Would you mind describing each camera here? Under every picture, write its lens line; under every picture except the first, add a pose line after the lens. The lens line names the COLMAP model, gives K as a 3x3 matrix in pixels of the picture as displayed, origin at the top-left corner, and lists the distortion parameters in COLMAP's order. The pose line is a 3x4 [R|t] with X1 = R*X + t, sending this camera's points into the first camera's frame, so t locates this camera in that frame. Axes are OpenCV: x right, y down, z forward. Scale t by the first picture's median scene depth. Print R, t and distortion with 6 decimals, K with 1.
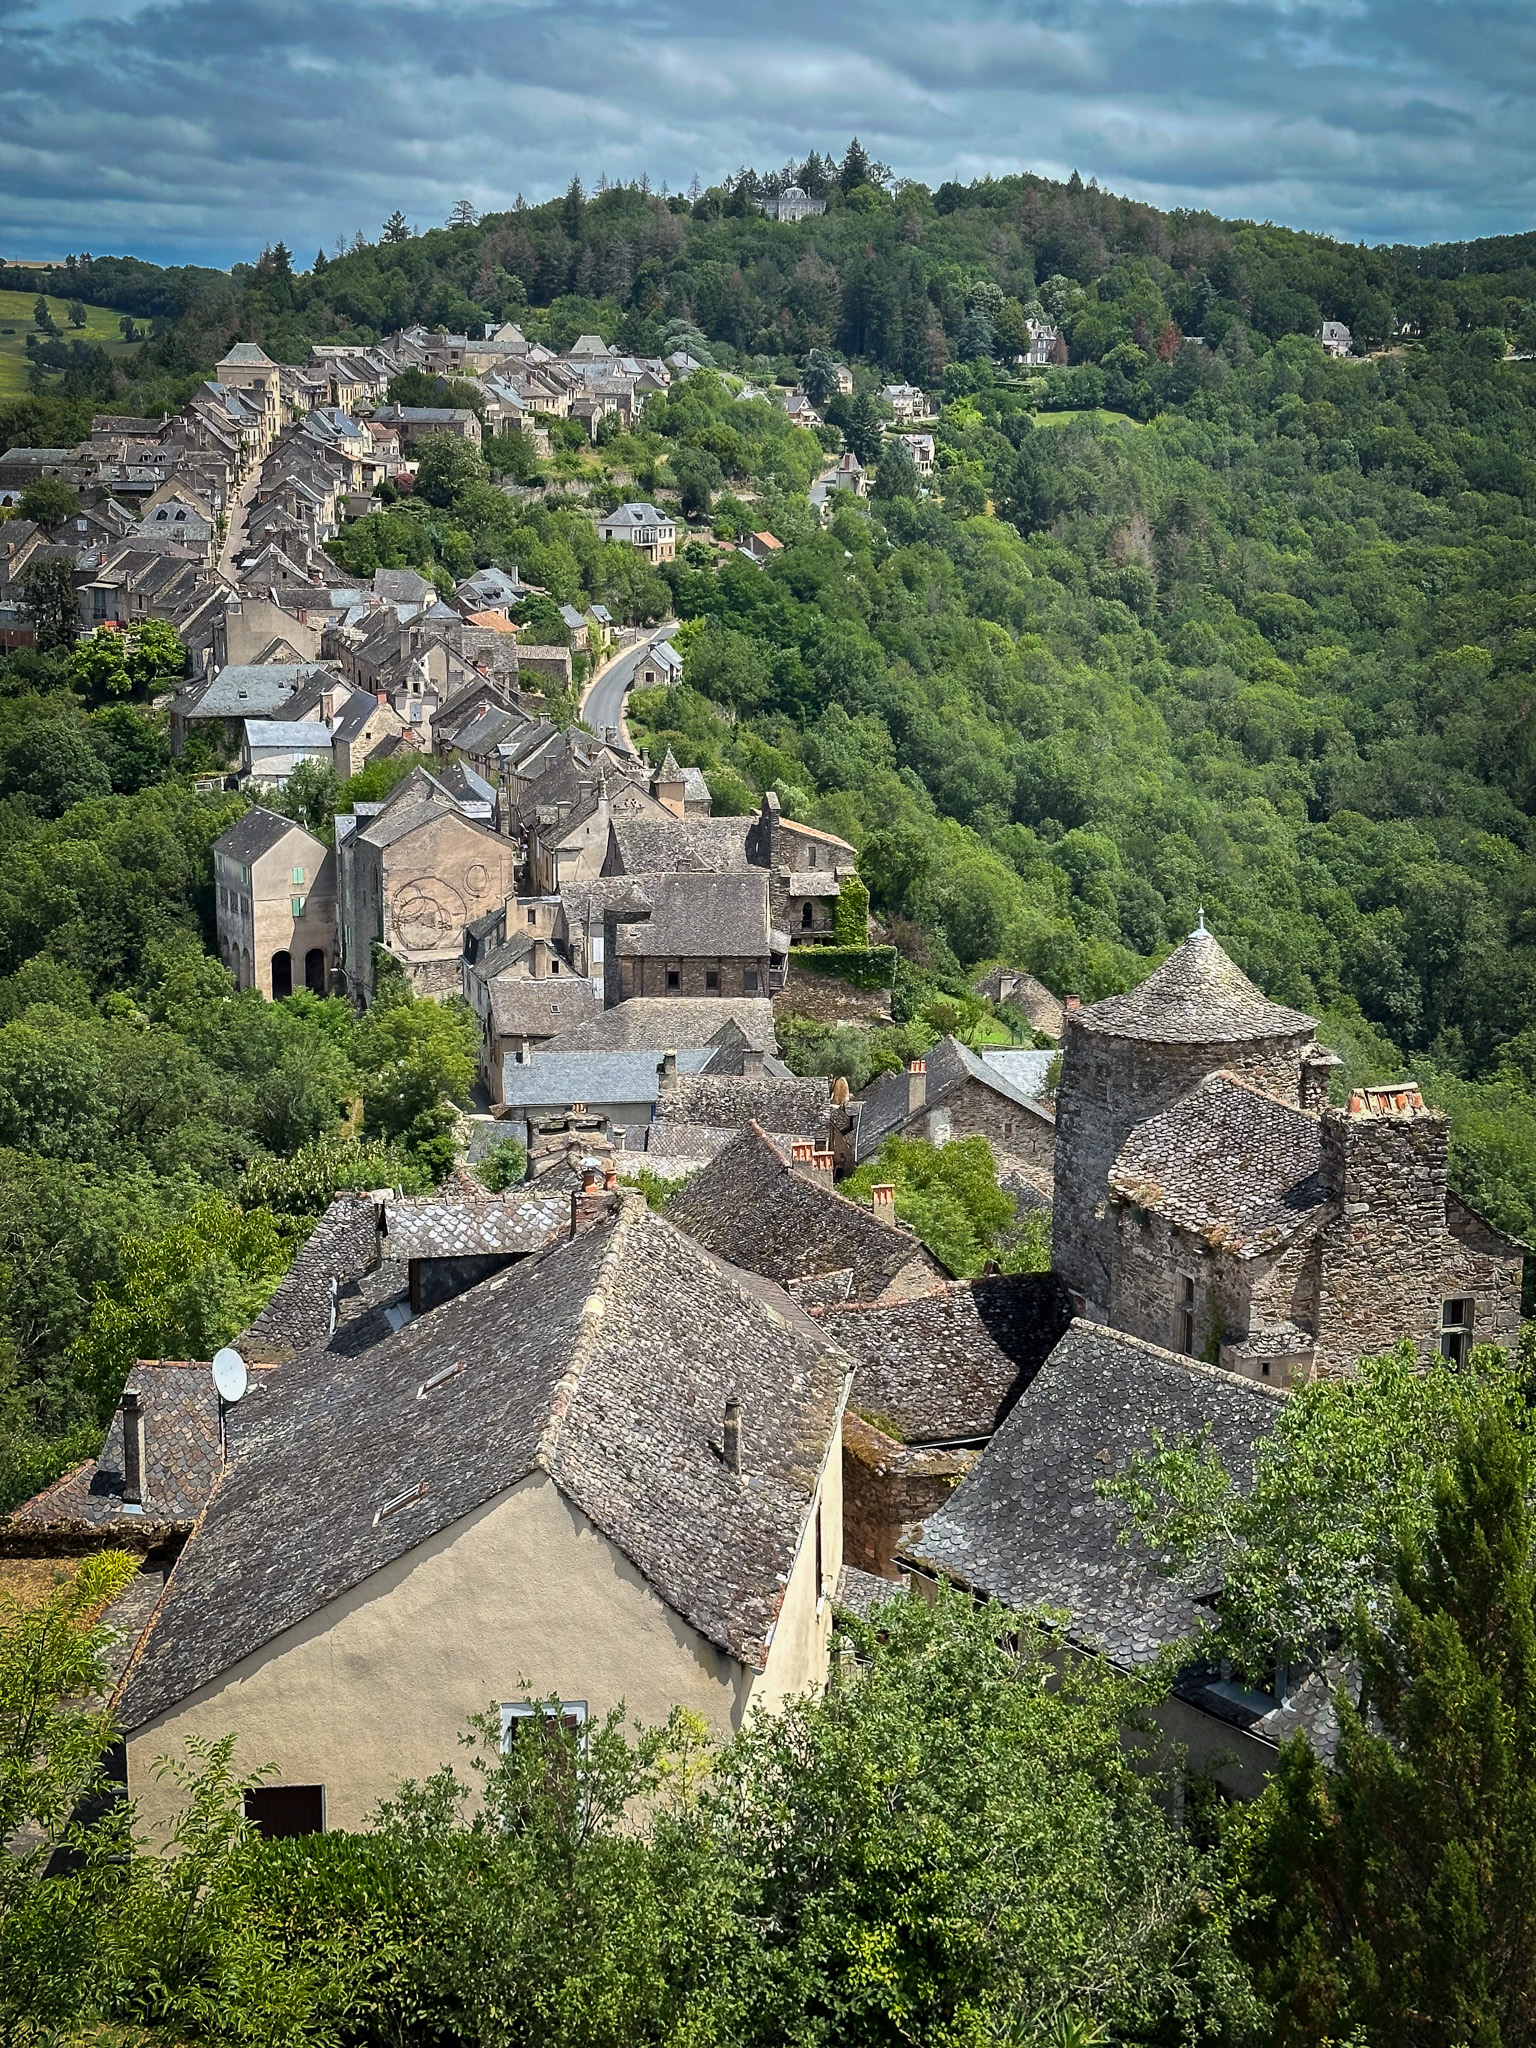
lens RADIAL K [[2823.4, 0, 768.0], [0, 2823.4, 1024.0], [0, 0, 1]] dist [0.155543, -0.047666]
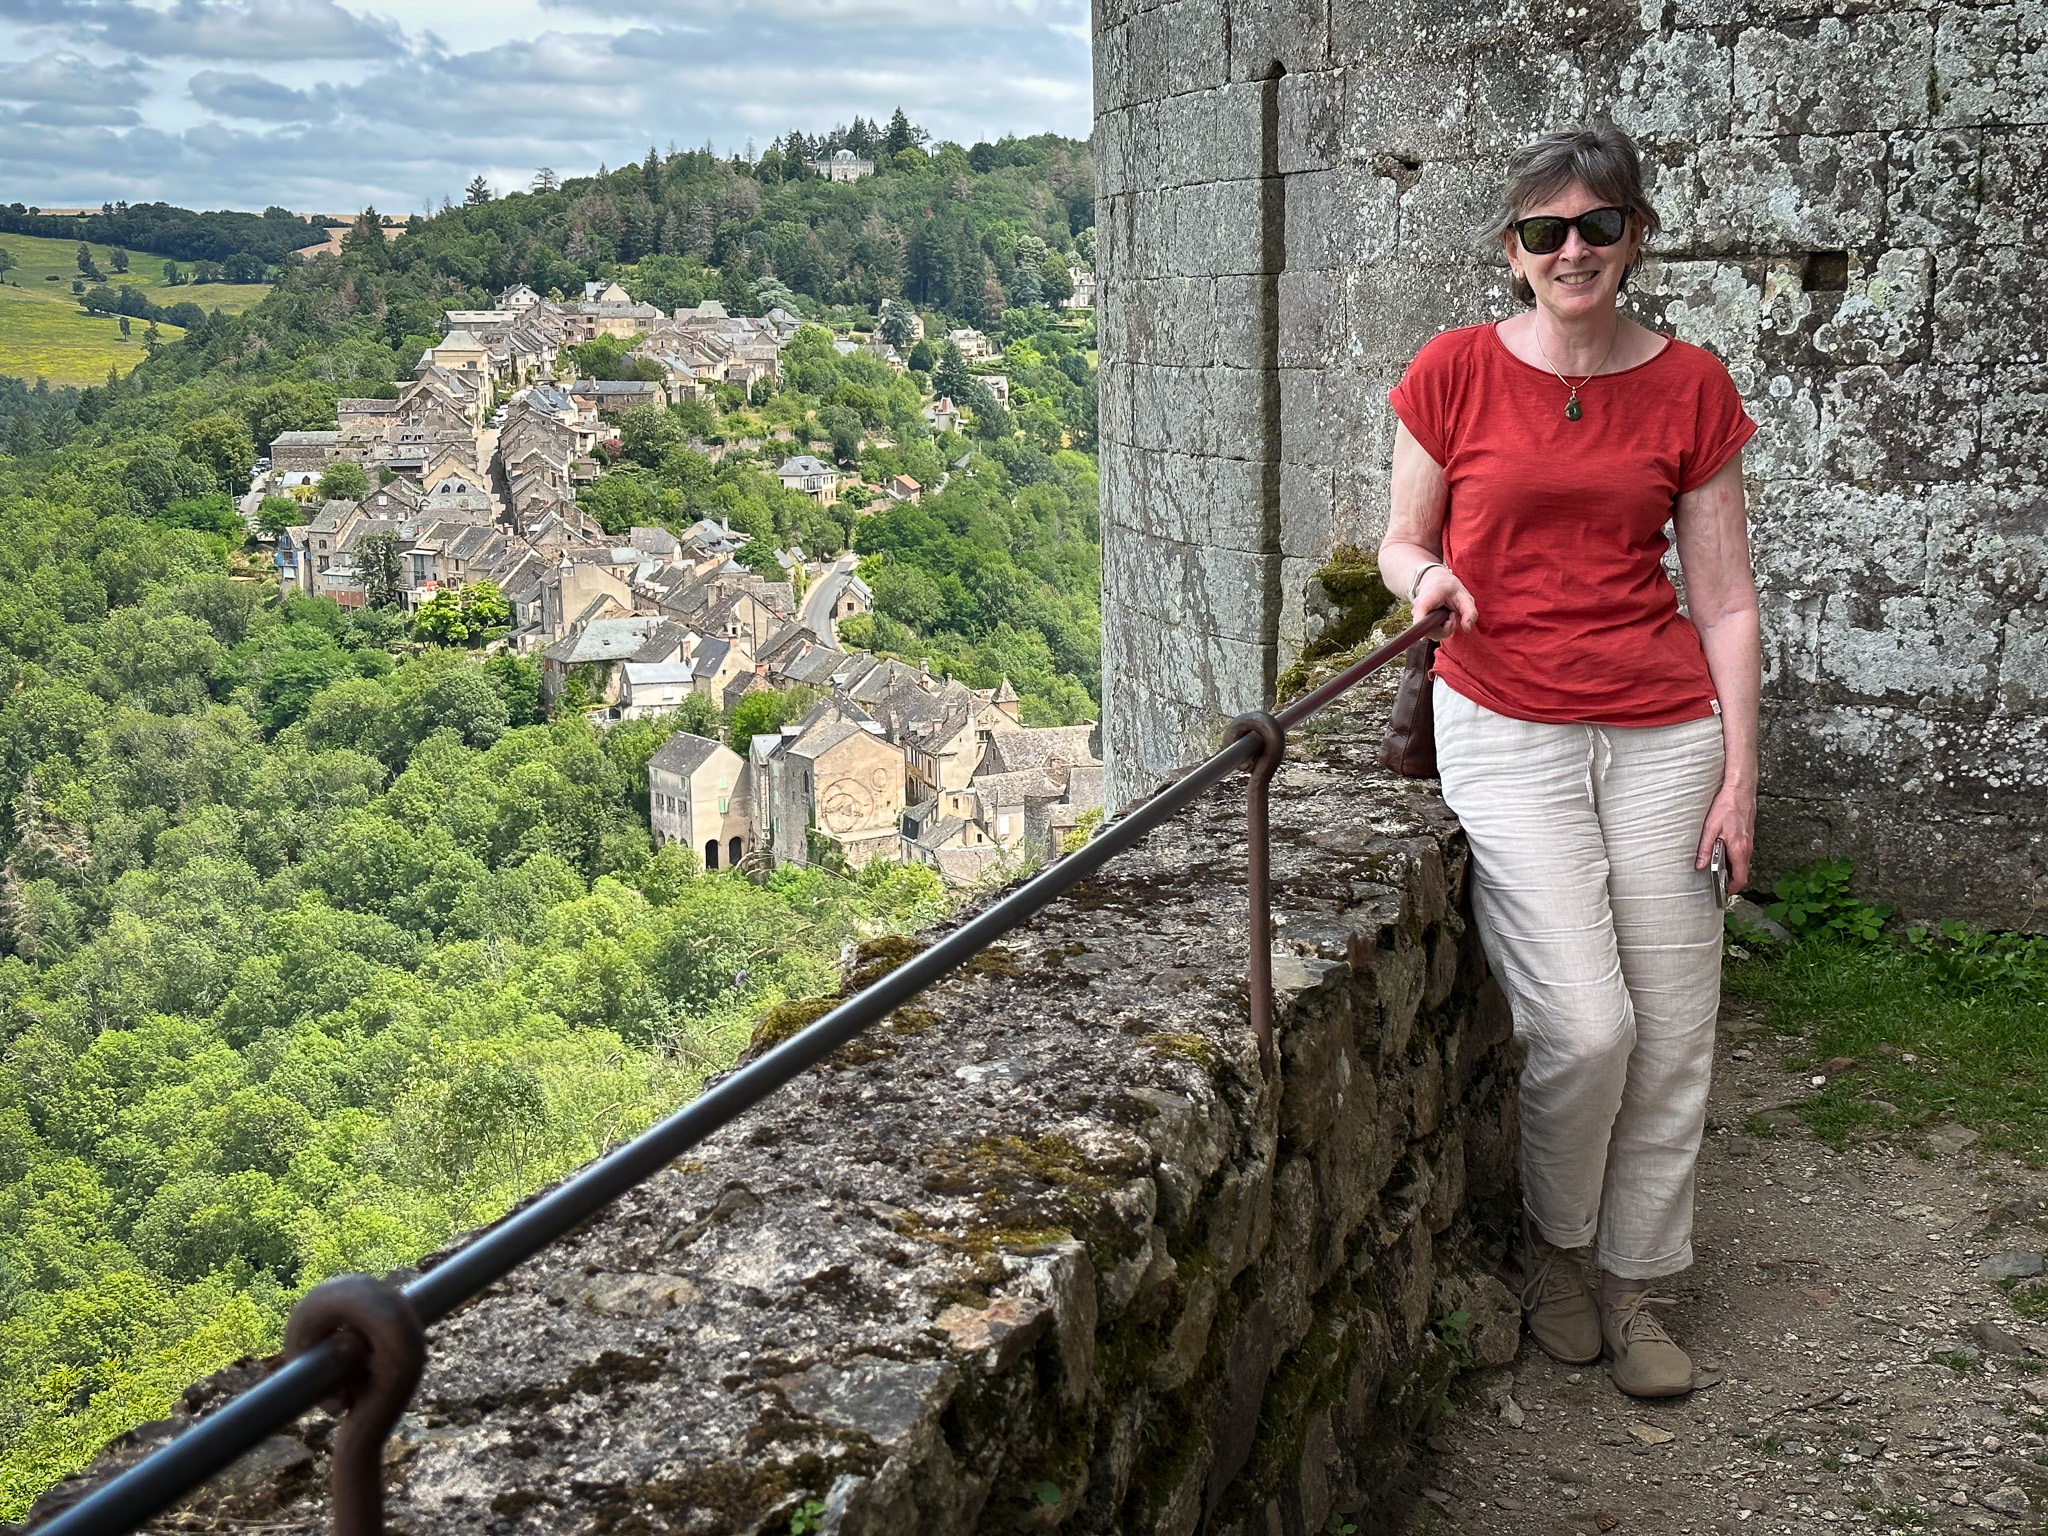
lens RADIAL K [[2823.4, 0, 1024.0], [0, 2823.4, 768.0], [0, 0, 1]] dist [0.155543, -0.047666]
pose [[0.993795, -0.041409, 0.103235, -0.076995], [0.046525, 0.997780, -0.047646, 0.005105], [-0.101033, 0.052153, 0.993515, -0.156874]]
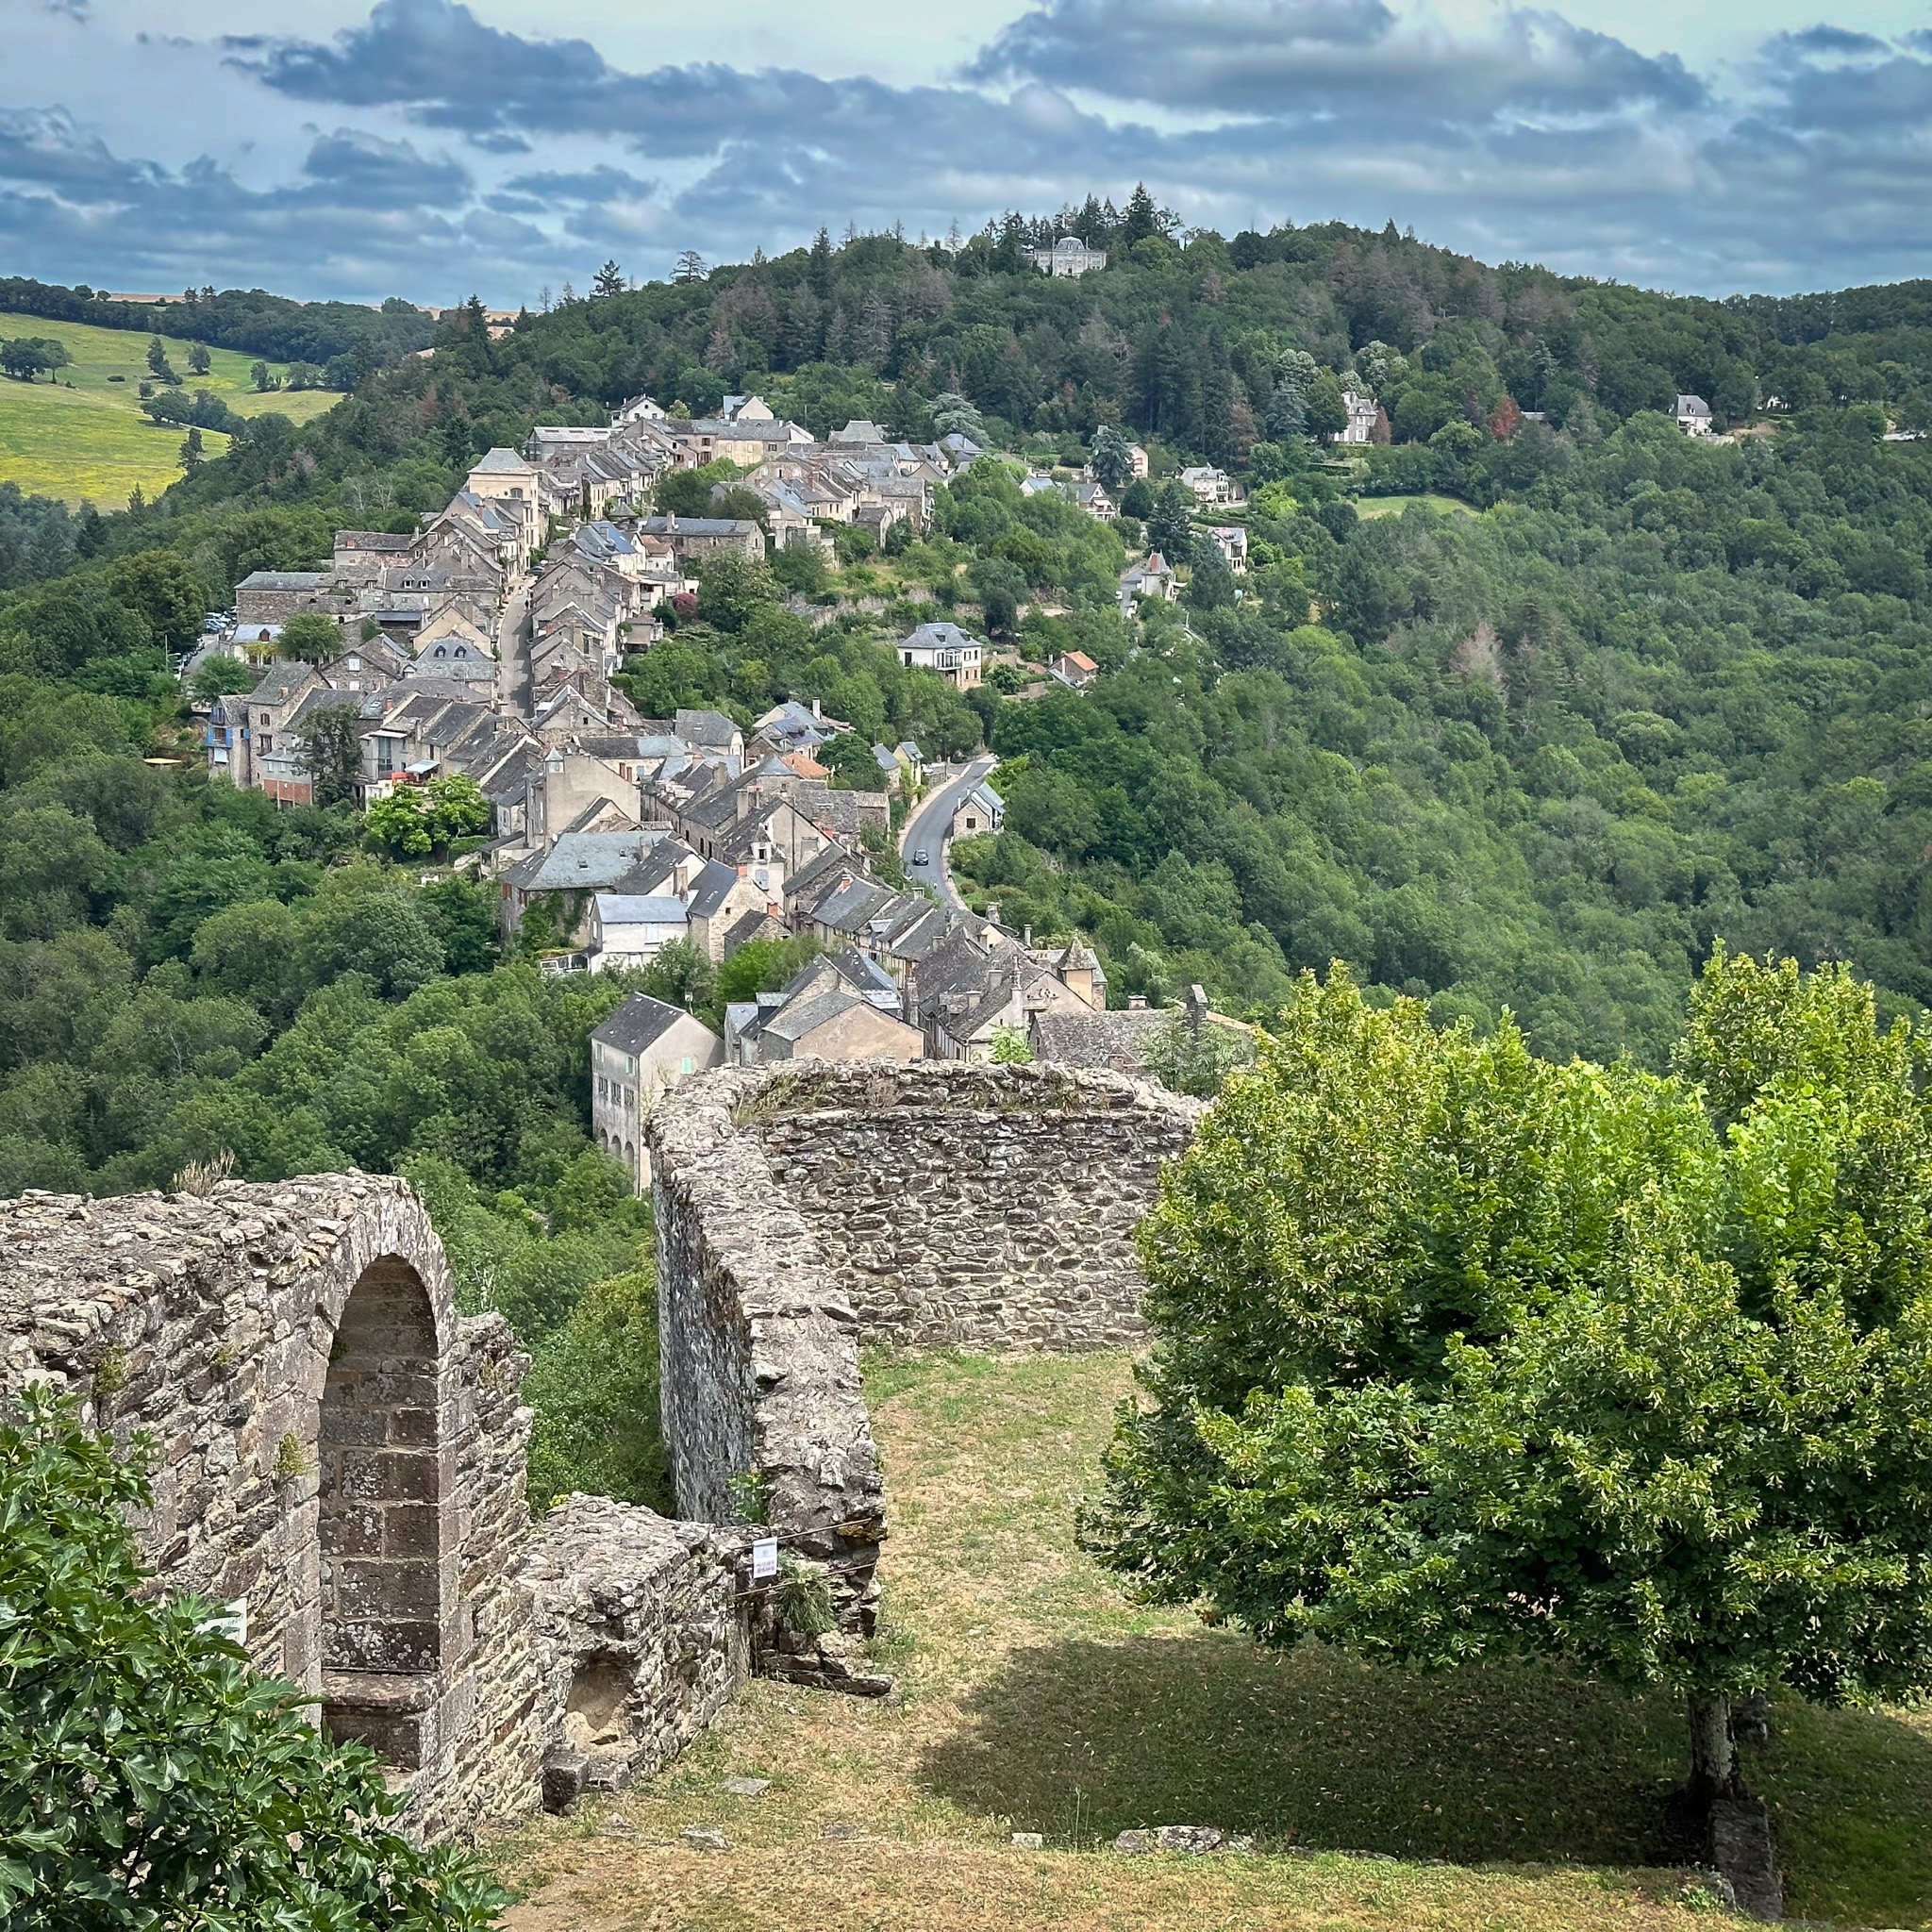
lens RADIAL K [[3506.7, 0, 1096.6], [0, 3506.7, 915.7], [0, 0, 1]] dist [0.145990, 0.328420]
pose [[0.999463, -0.001799, 0.032716, -0.031035], [0.004339, 0.996965, -0.077729, -0.004617], [-0.032477, 0.077829, 0.996438, -0.093194]]
